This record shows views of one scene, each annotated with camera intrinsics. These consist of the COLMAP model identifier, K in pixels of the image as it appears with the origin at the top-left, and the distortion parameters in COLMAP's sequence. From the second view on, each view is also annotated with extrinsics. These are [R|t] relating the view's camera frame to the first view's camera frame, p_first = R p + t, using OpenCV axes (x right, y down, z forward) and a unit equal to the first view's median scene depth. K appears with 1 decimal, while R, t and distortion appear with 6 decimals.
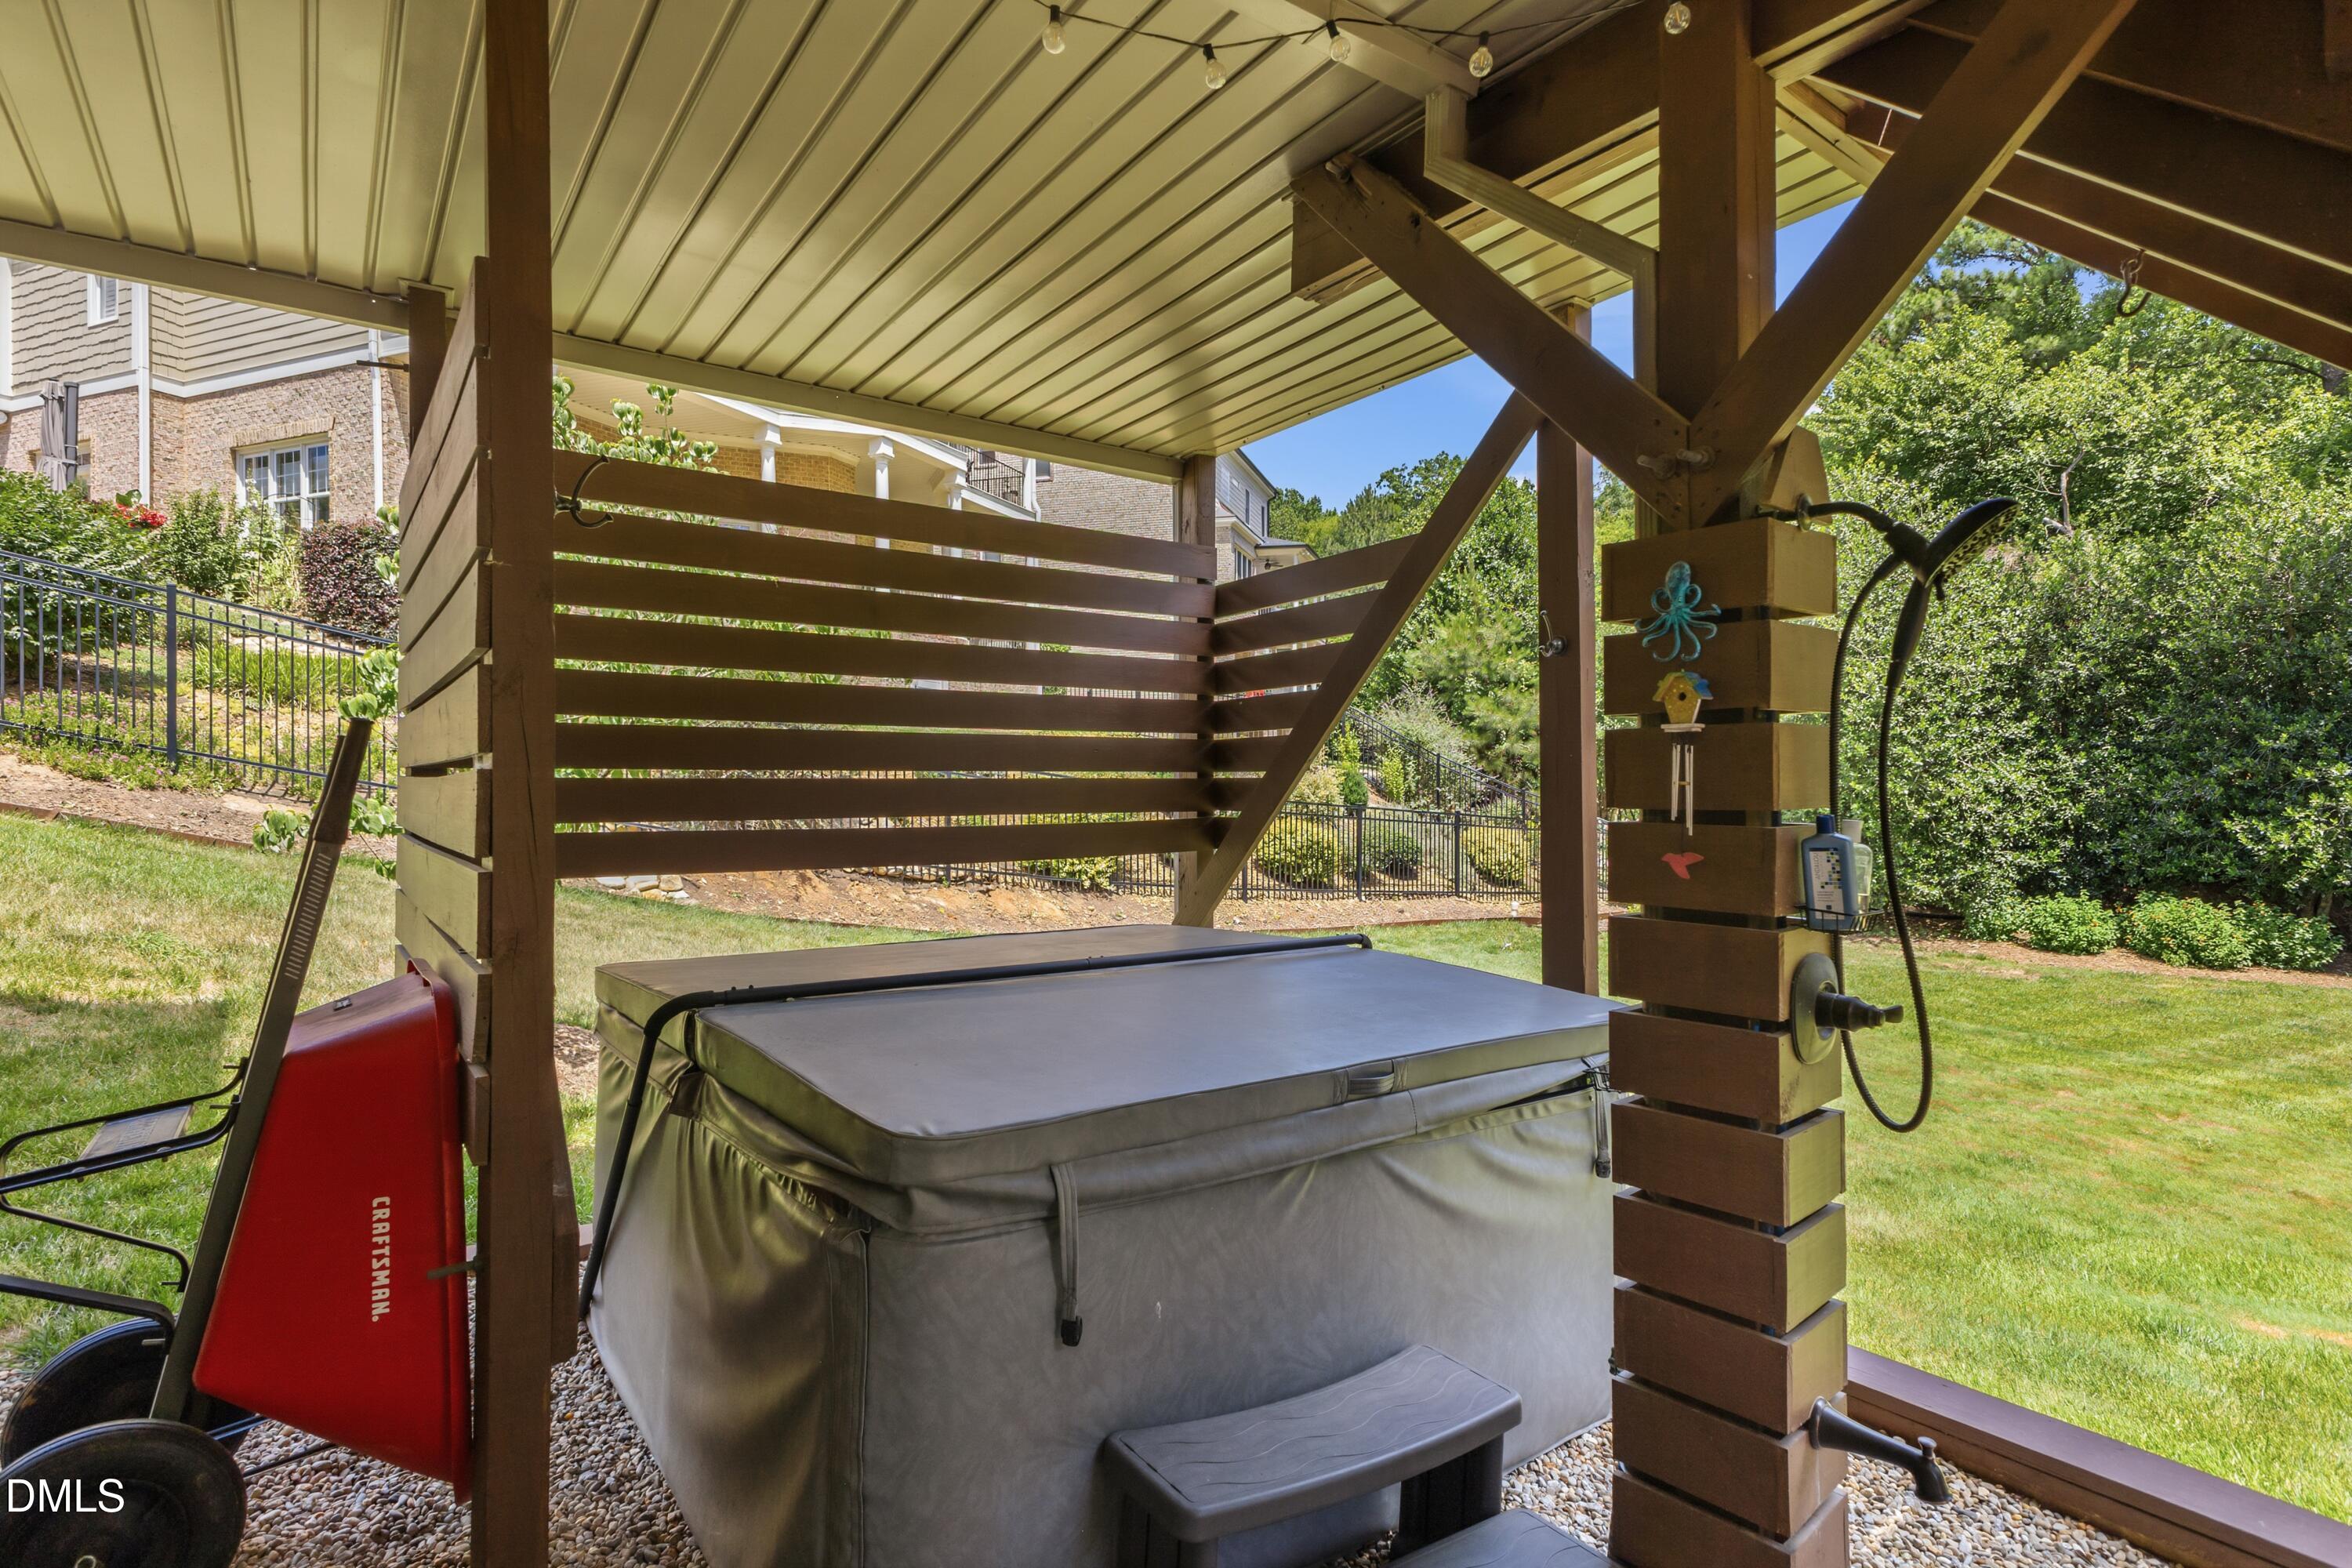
lens RADIAL K [[1197.4, 0, 1176.0], [0, 1197.4, 784.0], [0, 0, 1]] dist [-0.000049, -0.000028]
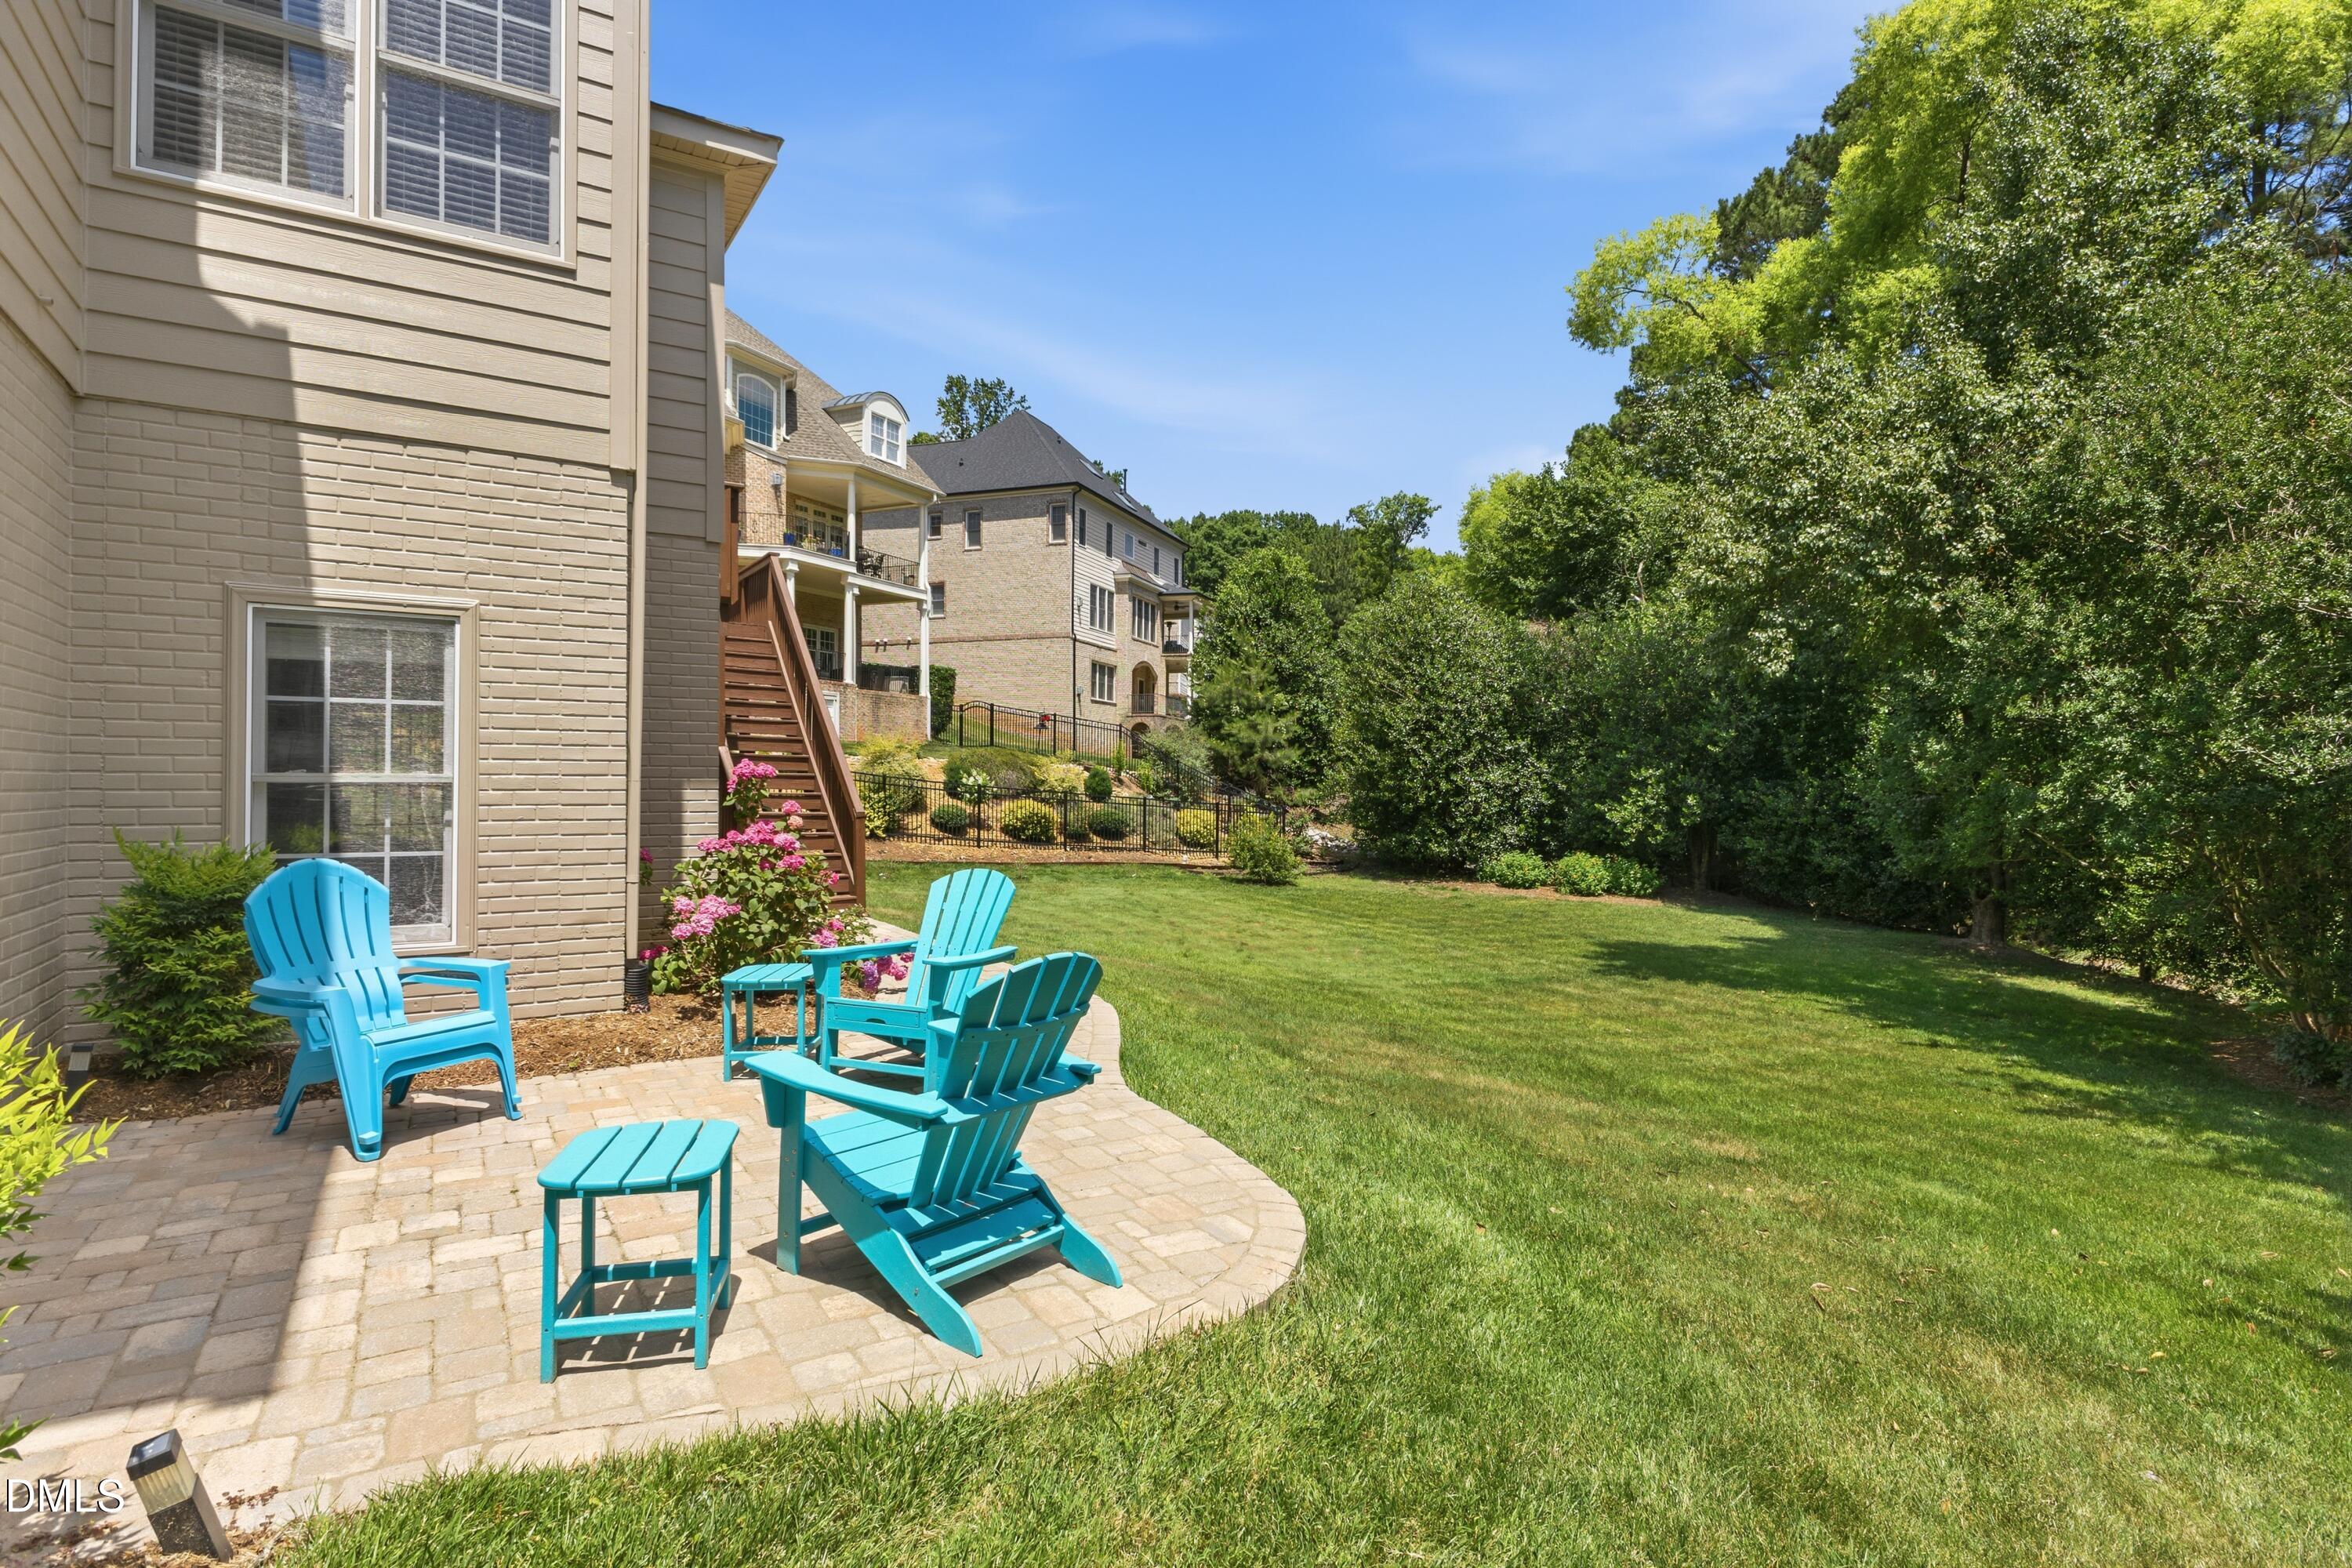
lens RADIAL K [[1197.4, 0, 1176.0], [0, 1197.4, 784.0], [0, 0, 1]] dist [-0.000049, -0.000028]
pose [[0.998056, 0.003929, -0.062202, 0.401204], [-0.004249, 0.999978, -0.005010, 0.014460], [0.062181, 0.005264, 0.998051, -0.606521]]
